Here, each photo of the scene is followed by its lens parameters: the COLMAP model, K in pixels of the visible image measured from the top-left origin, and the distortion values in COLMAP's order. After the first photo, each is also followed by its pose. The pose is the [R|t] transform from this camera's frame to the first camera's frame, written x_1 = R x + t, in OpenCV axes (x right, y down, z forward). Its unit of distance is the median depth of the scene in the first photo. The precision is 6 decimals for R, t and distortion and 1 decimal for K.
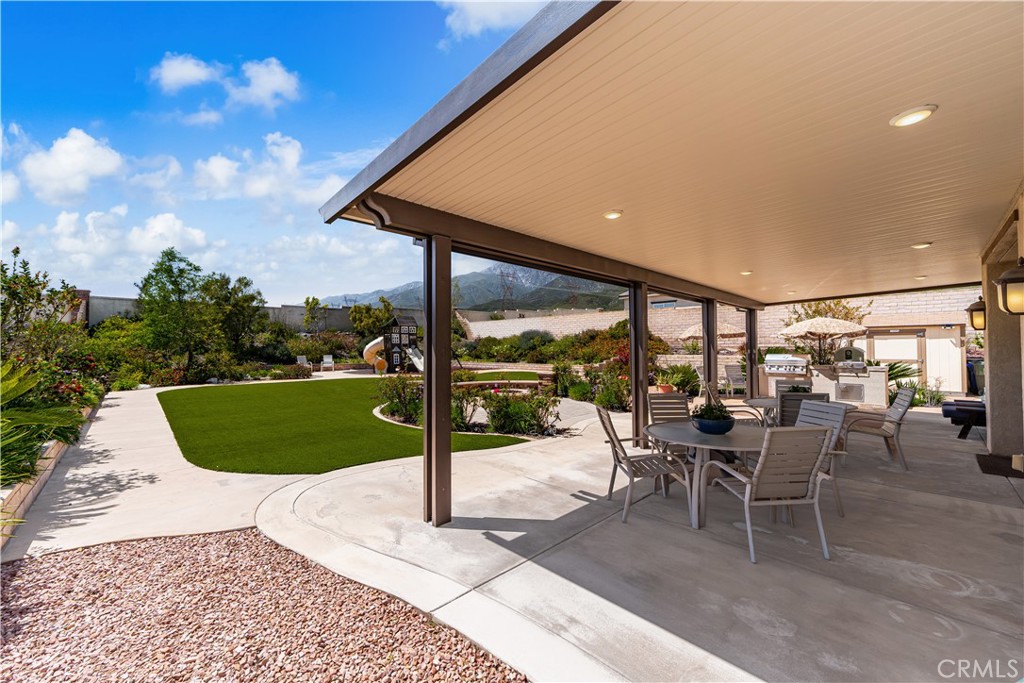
lens RADIAL K [[396.6, 0, 510.2], [0, 396.6, 347.7], [0, 0, 1]] dist [0.000346, 0.000001]
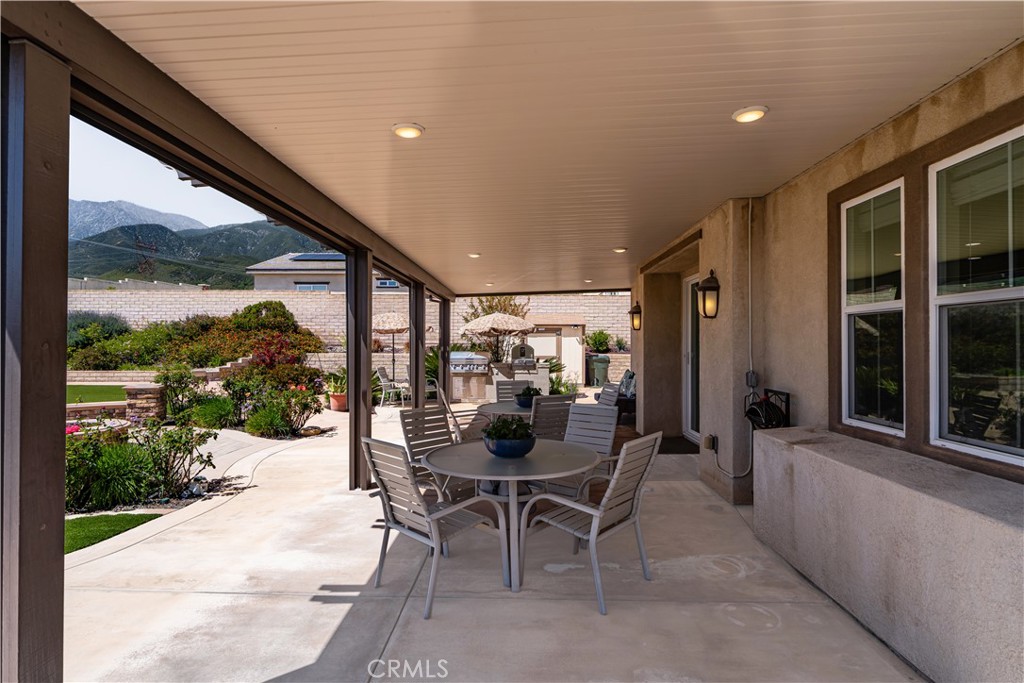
lens RADIAL K [[509.5, 0, 514.7], [0, 509.5, 344.5], [0, 0, 1]] dist [0.002348, -0.000531]
pose [[0.707073, 0.004168, 0.707128, -0.066842], [-0.005186, 0.999986, -0.000708, 0.000191], [-0.707121, -0.003166, 0.707085, 0.111181]]
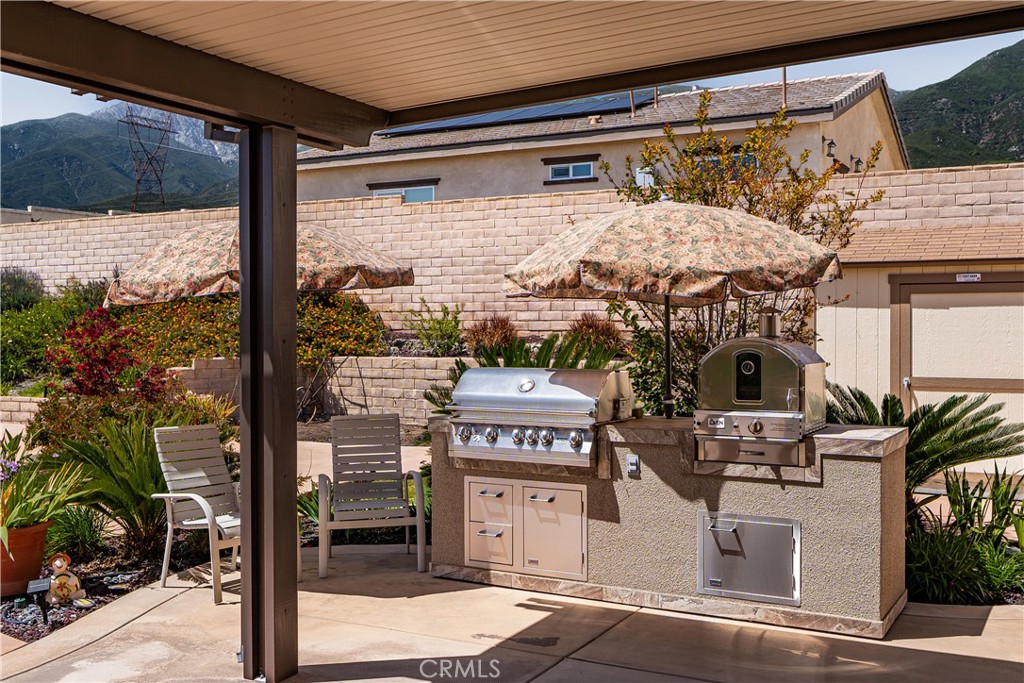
lens RADIAL K [[1052.3, 0, 512.0], [0, 1052.3, 341.5], [0, 0, 1]] dist [-0.002822, -0.003735]
pose [[0.948690, -0.000486, 0.316208, 0.574516], [-0.003315, 0.999929, 0.011483, -0.005908], [-0.316191, -0.011942, 0.948620, 0.530223]]
